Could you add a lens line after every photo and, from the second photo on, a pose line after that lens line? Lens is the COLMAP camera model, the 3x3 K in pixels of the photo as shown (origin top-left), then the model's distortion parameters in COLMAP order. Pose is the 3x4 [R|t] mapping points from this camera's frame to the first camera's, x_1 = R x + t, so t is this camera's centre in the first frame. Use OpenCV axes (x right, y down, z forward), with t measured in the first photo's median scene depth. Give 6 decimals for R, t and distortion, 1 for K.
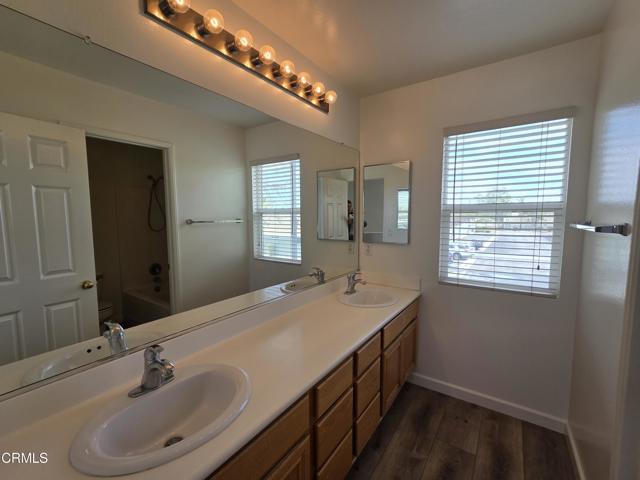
lens RADIAL K [[269.5, 0, 323.3], [0, 269.5, 241.1], [0, 0, 1]] dist [-0.024351, -0.000147]
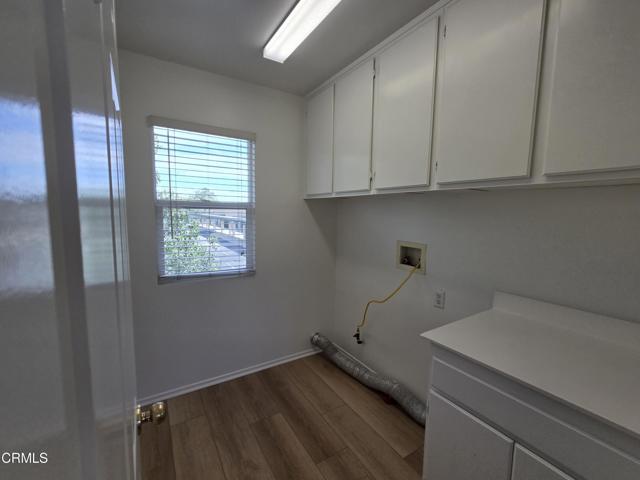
lens RADIAL K [[269.5, 0, 323.3], [0, 269.5, 241.1], [0, 0, 1]] dist [-0.024351, -0.000147]
pose [[0.378567, -0.079665, 0.922139, -0.216773], [0.061619, 0.996248, 0.060771, -0.013289], [-0.923521, 0.033816, 0.382055, 0.144126]]
